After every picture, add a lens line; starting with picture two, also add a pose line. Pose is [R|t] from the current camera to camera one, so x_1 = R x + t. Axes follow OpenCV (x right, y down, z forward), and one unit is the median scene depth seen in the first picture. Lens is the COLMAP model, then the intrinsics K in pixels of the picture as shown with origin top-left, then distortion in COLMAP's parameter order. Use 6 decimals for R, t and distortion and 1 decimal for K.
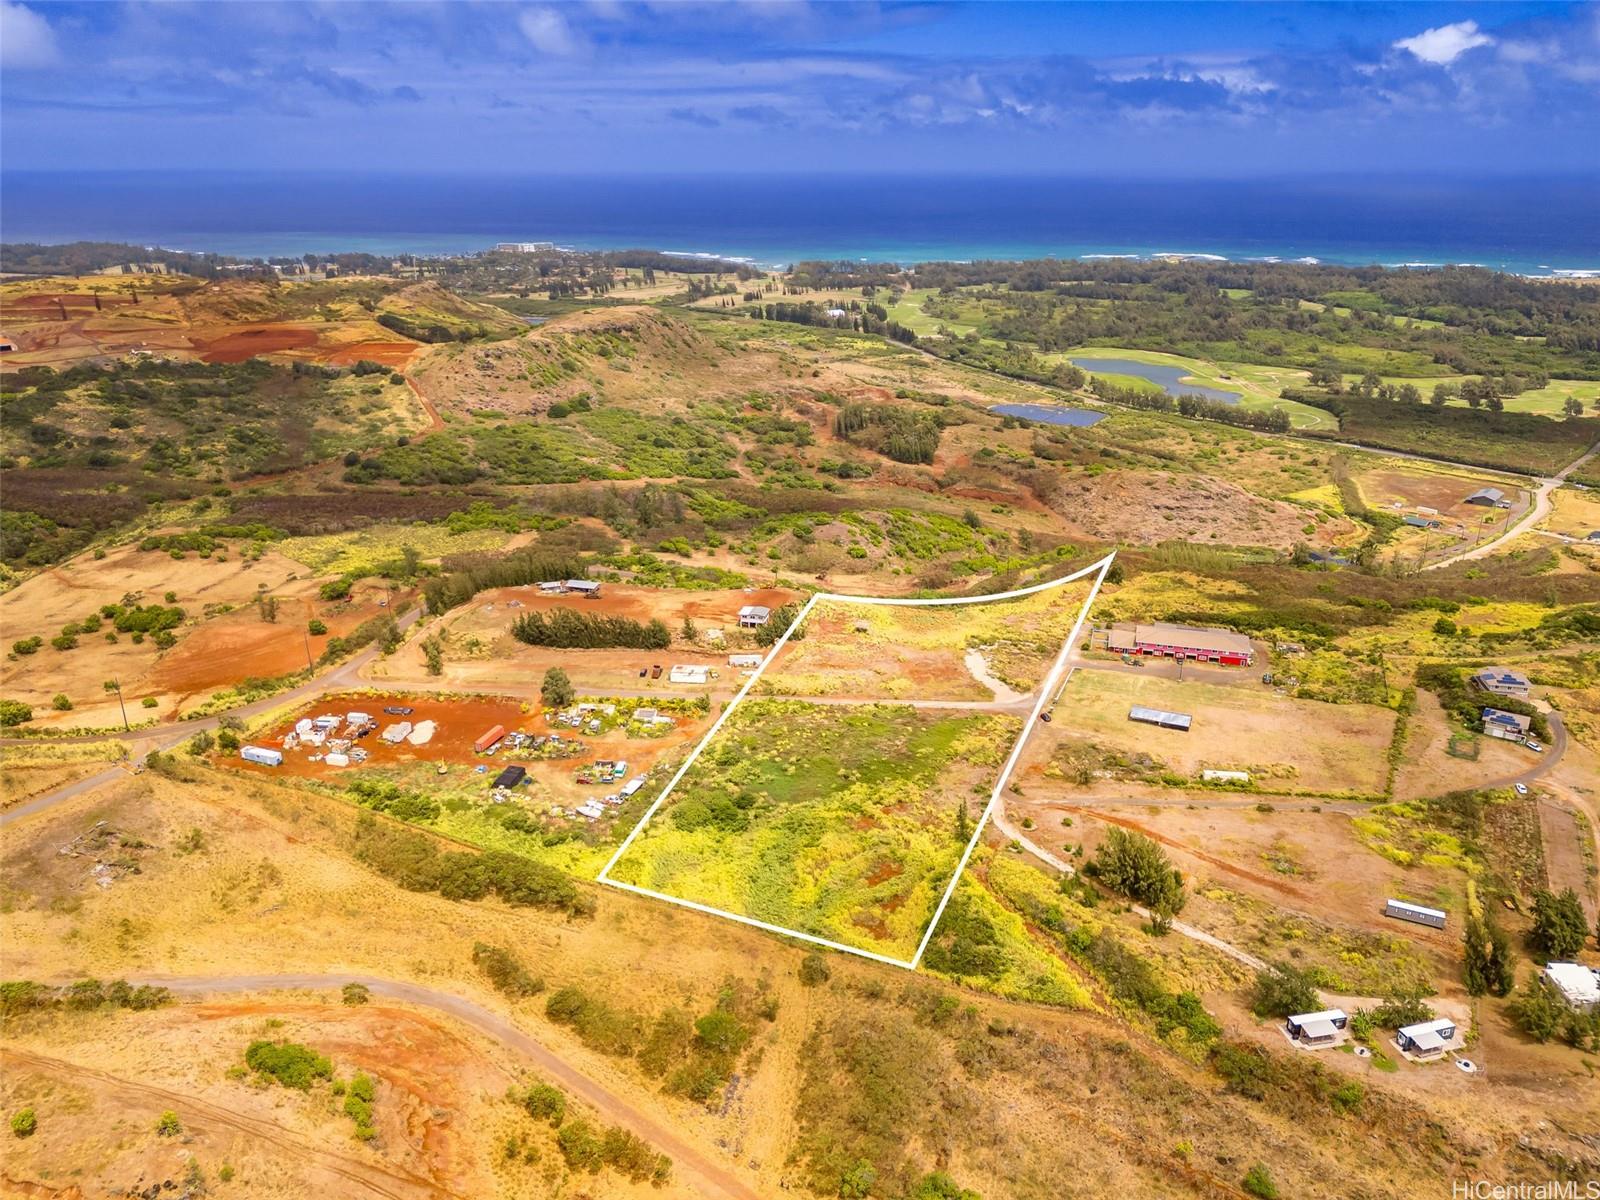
lens RADIAL K [[1126.8, 0, 817.4], [0, 1126.8, 605.2], [0, 0, 1]] dist [0.083873, -0.089053]
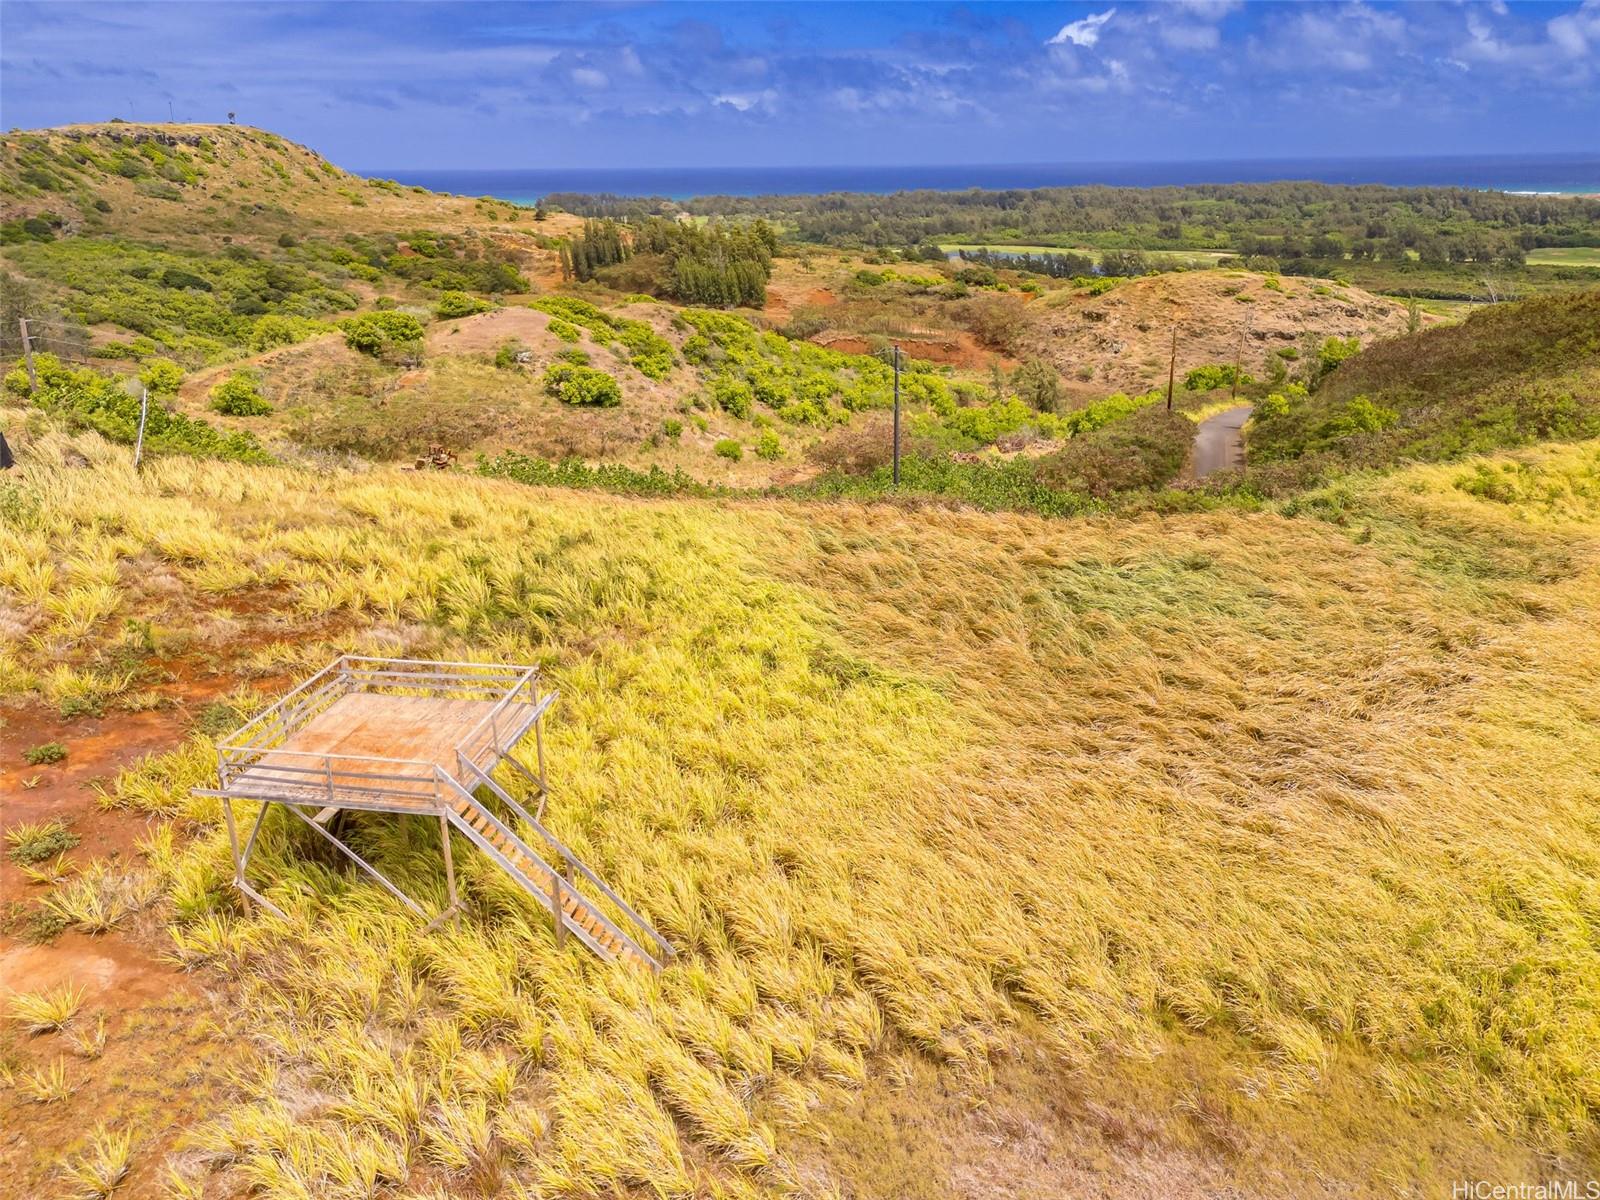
lens RADIAL K [[1126.8, 0, 817.4], [0, 1126.8, 605.2], [0, 0, 1]] dist [0.083873, -0.089053]
pose [[0.981936, -0.075800, 0.173366, 0.028432], [0.075770, 0.997102, 0.006800, 0.006194], [-0.173379, 0.006459, 0.984834, 0.512040]]
